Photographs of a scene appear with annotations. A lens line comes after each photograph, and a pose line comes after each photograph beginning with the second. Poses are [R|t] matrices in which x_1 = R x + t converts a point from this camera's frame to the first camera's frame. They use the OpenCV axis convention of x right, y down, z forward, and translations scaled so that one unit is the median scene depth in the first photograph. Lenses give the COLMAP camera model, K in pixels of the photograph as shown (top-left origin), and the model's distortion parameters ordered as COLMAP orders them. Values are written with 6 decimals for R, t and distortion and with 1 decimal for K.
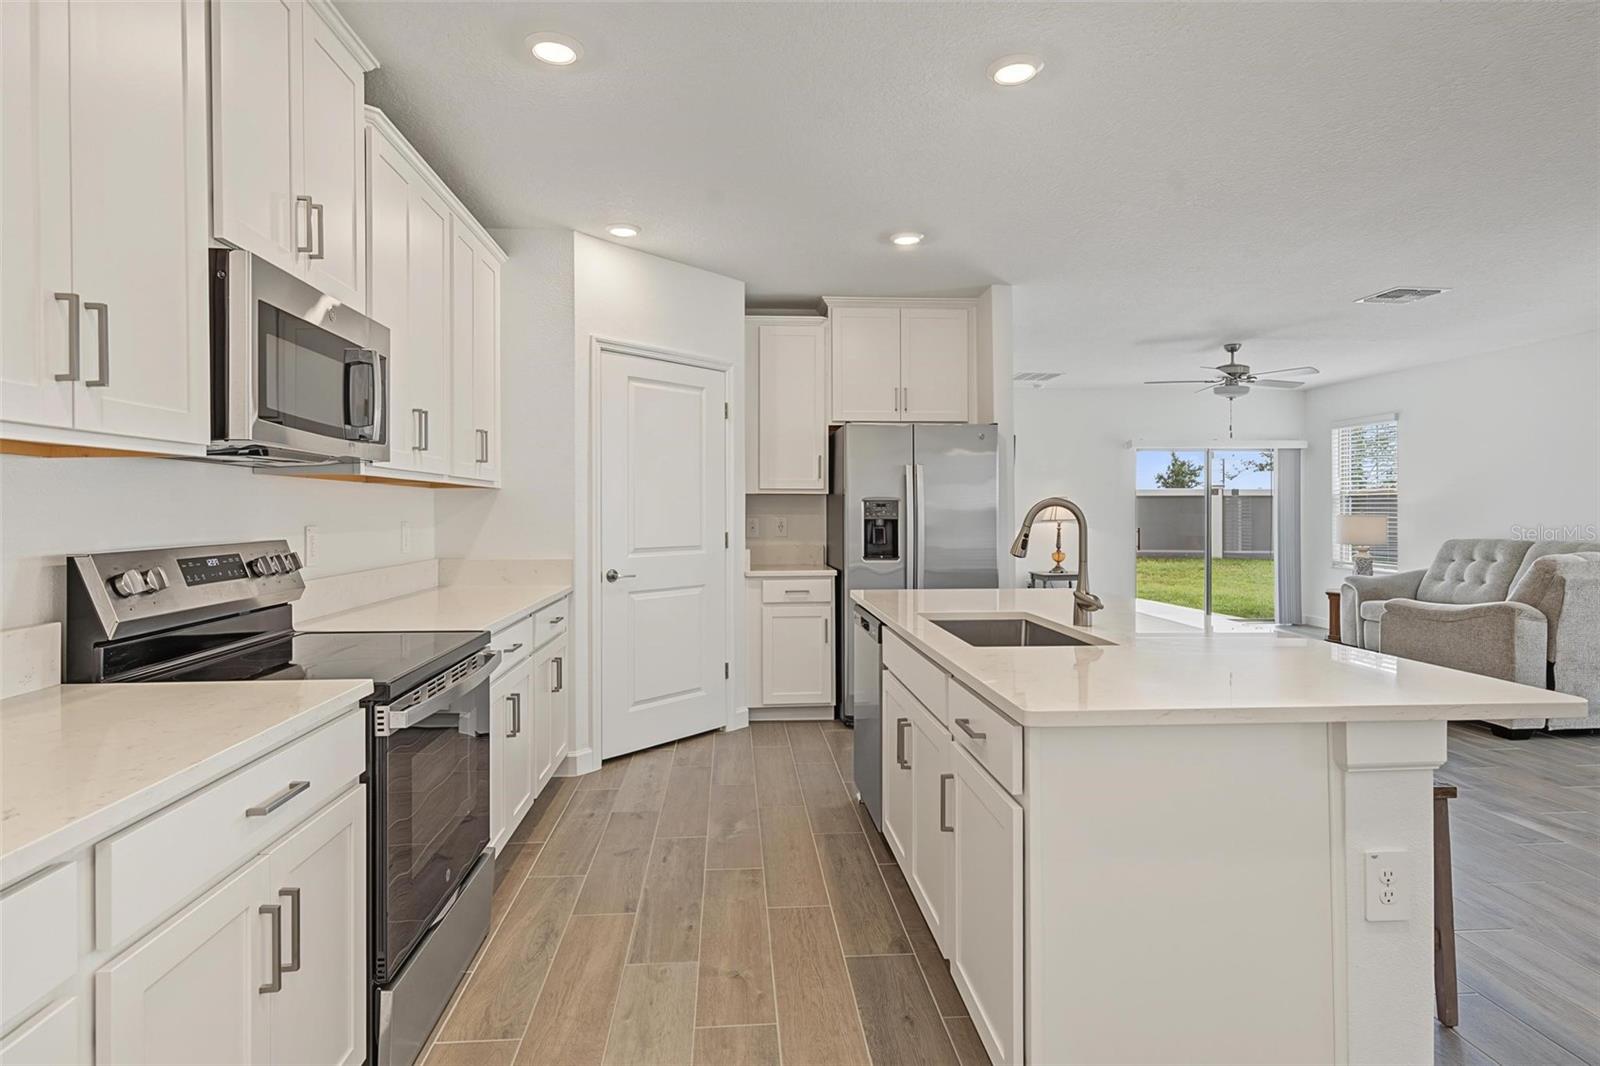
lens RADIAL K [[840.8, 0, 795.2], [0, 840.8, 513.9], [0, 0, 1]] dist [0.007336, -0.003761]
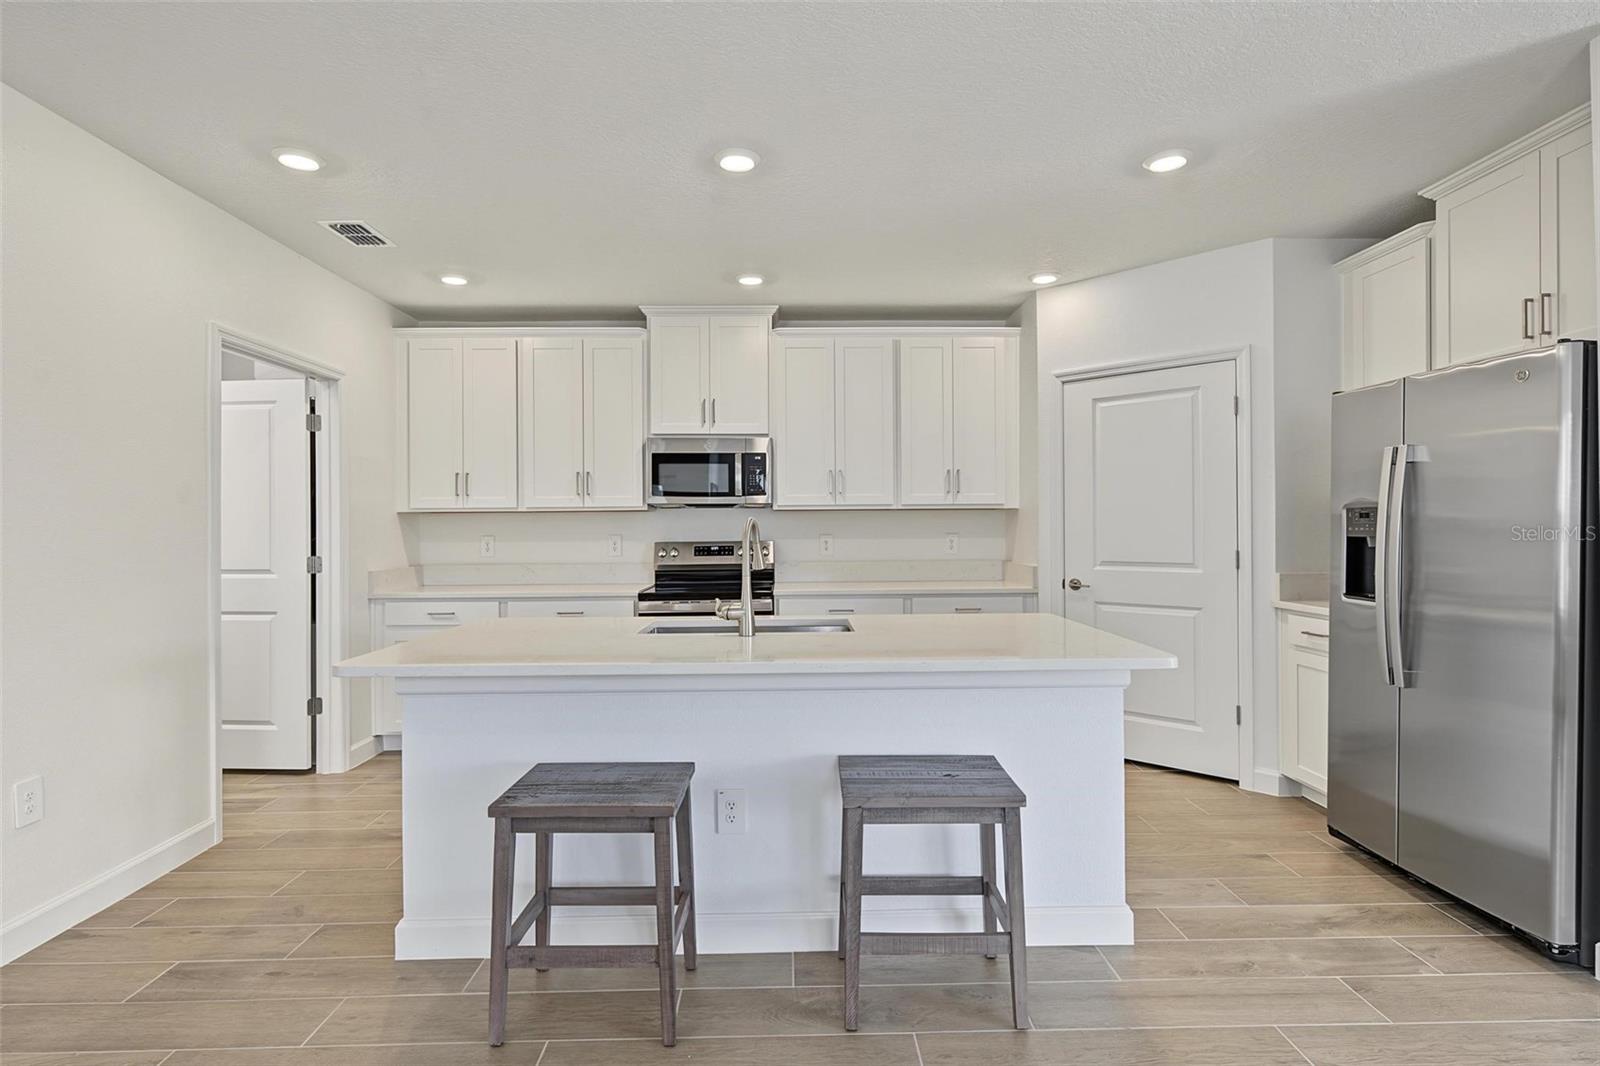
lens RADIAL K [[791.6, 0, 801.1], [0, 791.6, 524.7], [0, 0, 1]] dist [0.004379, -0.001051]
pose [[-0.053996, -0.001248, -0.998540, 0.707396], [0.004420, 0.999989, -0.001488, -0.004110], [0.998531, -0.004494, -0.053990, 0.587390]]
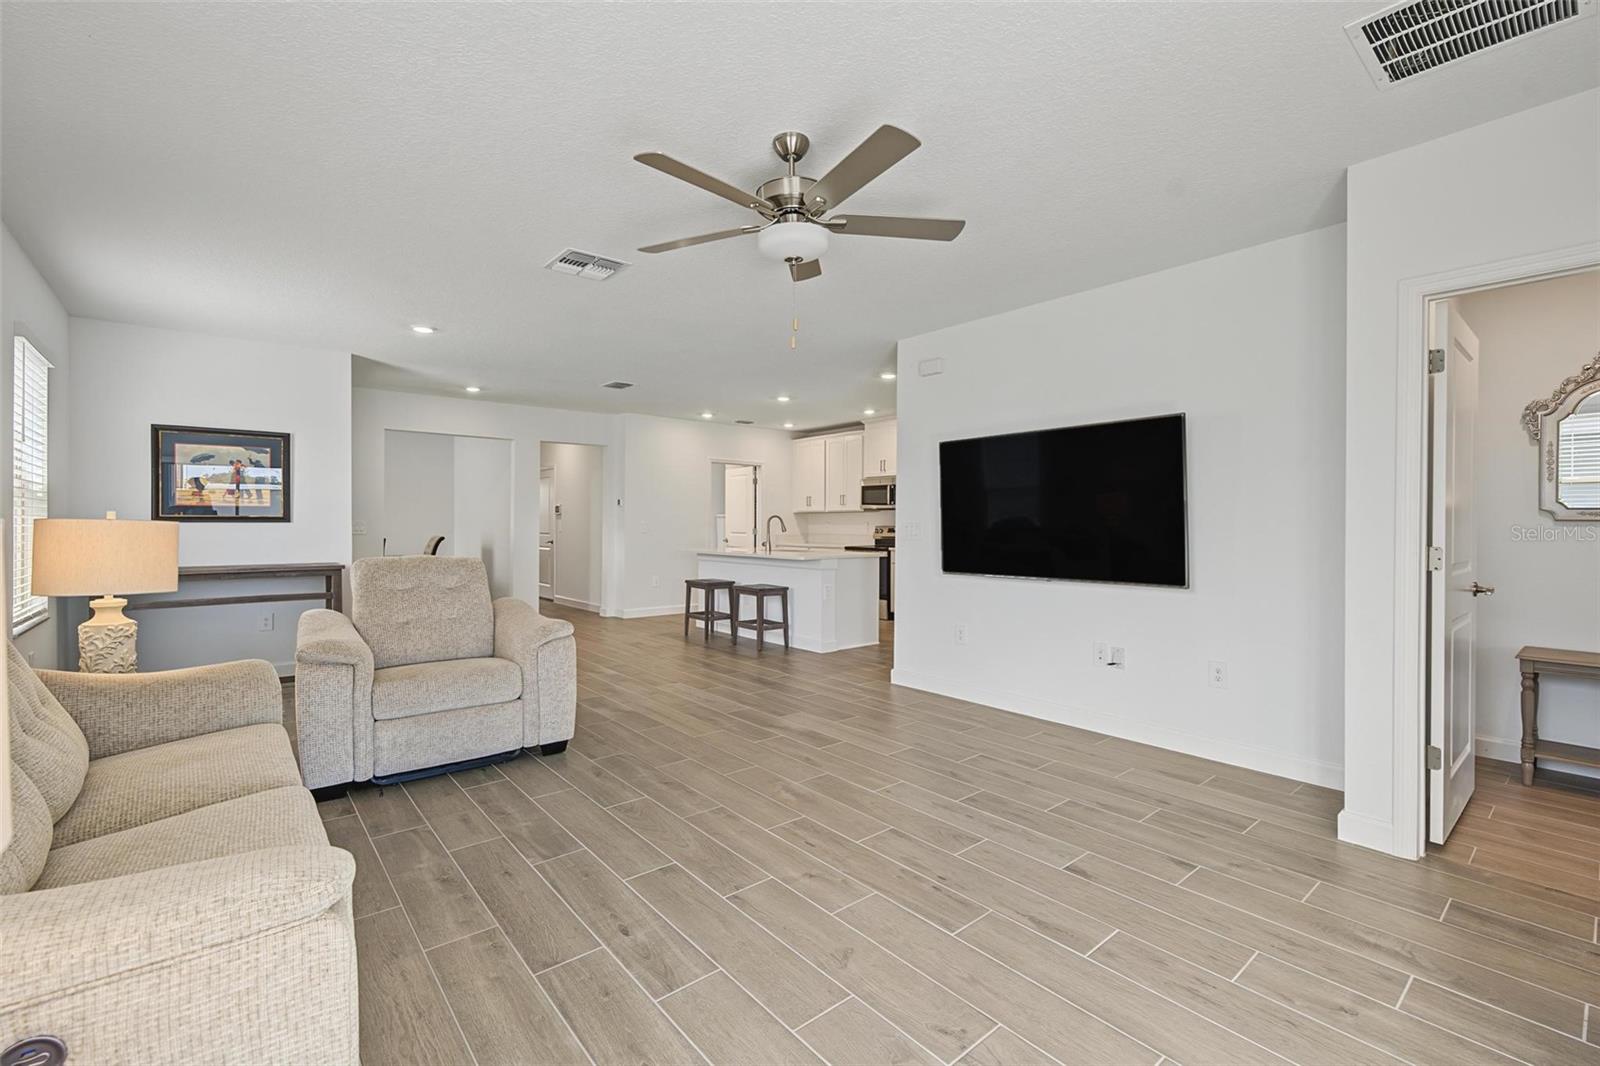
lens RADIAL K [[693.3, 0, 798.2], [0, 693.3, 533.2], [0, 0, 1]] dist [-0.002158, -0.000541]
pose [[-0.814487, 0.007181, -0.580138, 1.002879], [-0.003860, 0.999834, 0.017794, 0.002614], [0.580169, 0.016732, -0.814324, 1.791562]]
